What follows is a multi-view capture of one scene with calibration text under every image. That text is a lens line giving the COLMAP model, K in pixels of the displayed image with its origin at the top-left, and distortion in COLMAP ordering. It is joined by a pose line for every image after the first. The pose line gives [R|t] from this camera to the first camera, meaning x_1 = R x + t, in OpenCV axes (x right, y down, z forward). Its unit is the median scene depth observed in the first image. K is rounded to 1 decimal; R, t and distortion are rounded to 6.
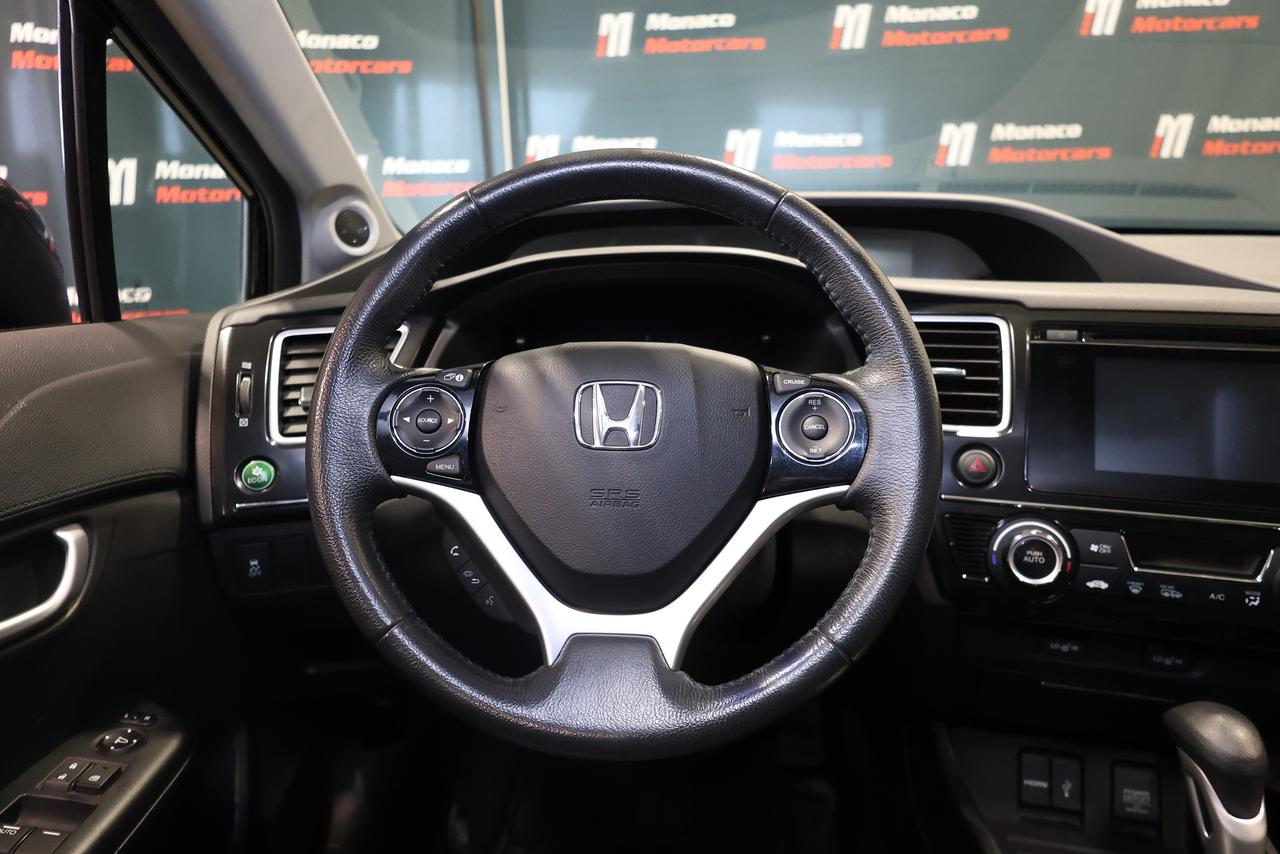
lens RADIAL K [[864.9, 0, 647.4], [0, 864.9, 416.3], [0, 0, 1]] dist [-0.004154, -0.004386]
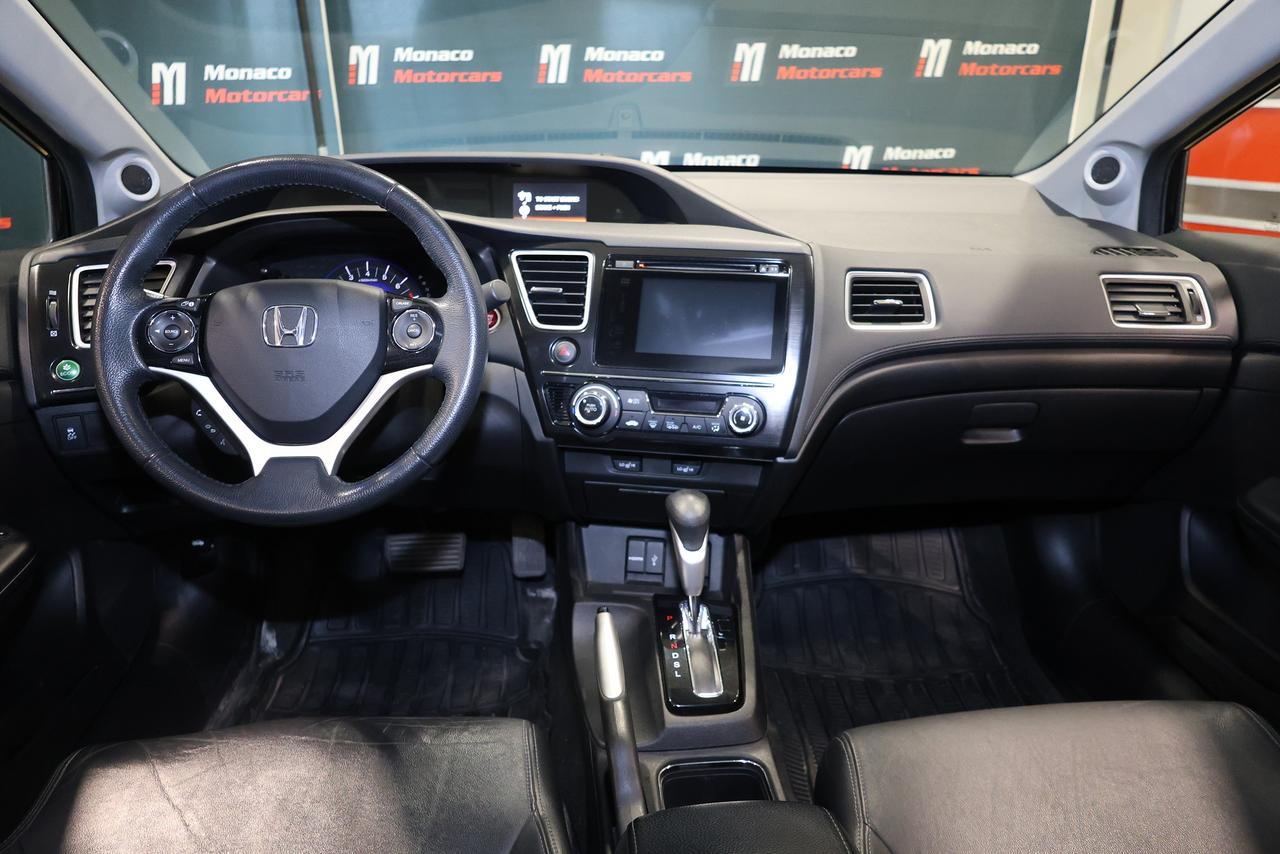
lens RADIAL K [[864.9, 0, 642.7], [0, 864.9, 414.8], [0, 0, 1]] dist [-0.004154, -0.004386]
pose [[0.991359, -0.034894, 0.126454, 0.339516], [0.019689, 0.992633, 0.119553, -0.013170], [-0.129694, -0.116030, 0.984742, -0.589554]]
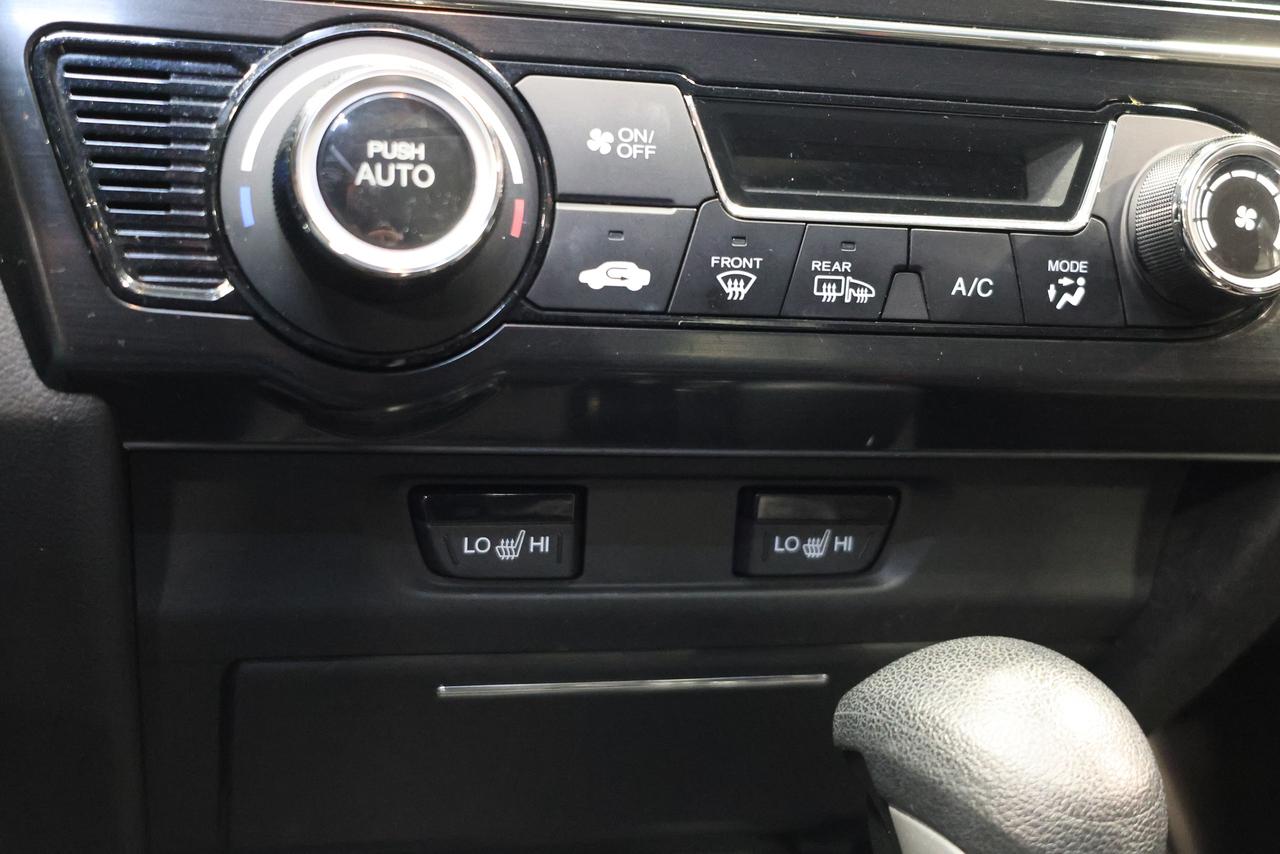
lens RADIAL K [[1717.5, 0, 631.9], [0, 1717.5, 421.0], [0, 0, 1]] dist [-0.012803, 0.000000]
pose [[0.845584, -0.060084, 0.530450, 0.239685], [0.030393, 0.997453, 0.064533, 0.206530], [-0.532976, -0.038446, 0.845256, 0.545423]]
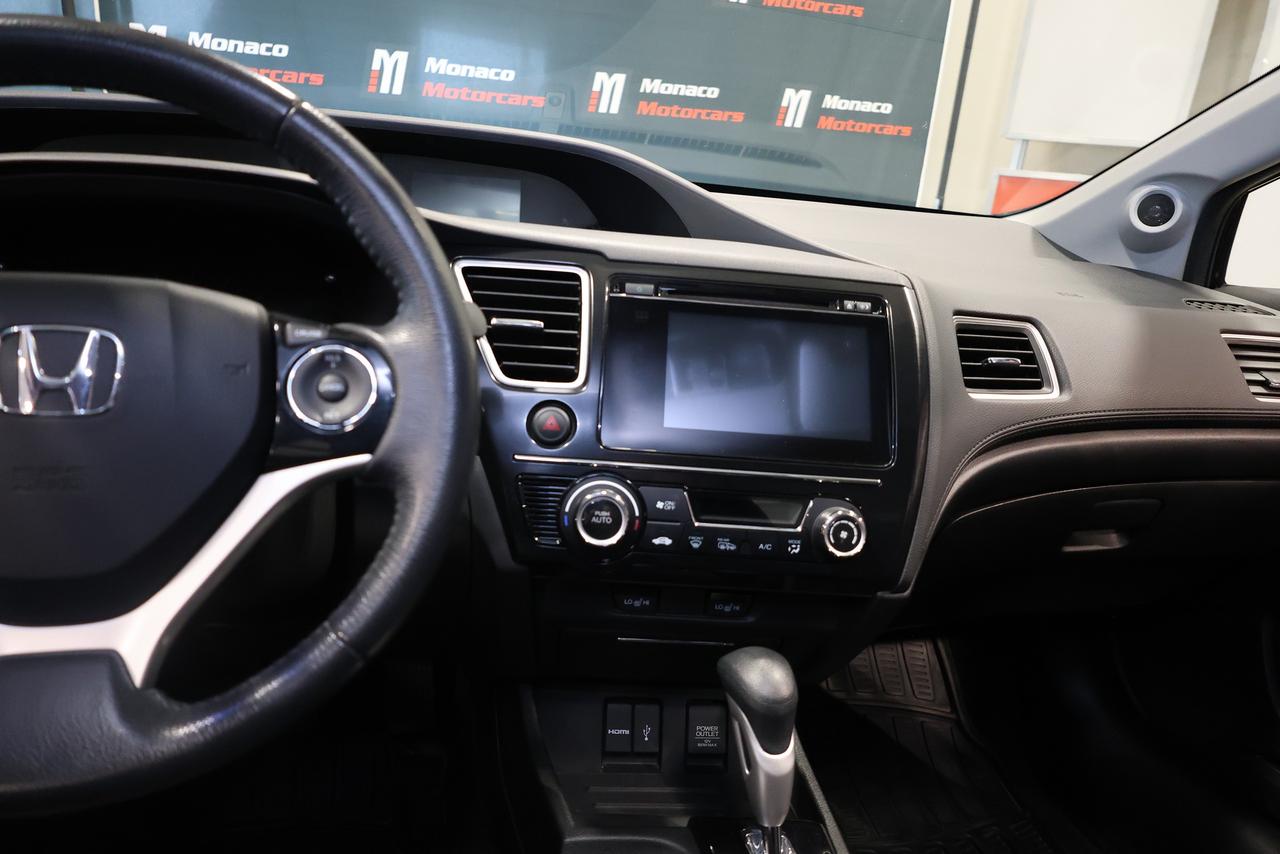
lens RADIAL K [[864.9, 0, 635.1], [0, 864.9, 424.7], [0, 0, 1]] dist [-0.004154, -0.004386]
pose [[0.936688, -0.015260, 0.349832, 0.142944], [-0.011375, 0.997197, 0.073955, -0.013926], [-0.349980, -0.073253, 0.933889, 0.082856]]
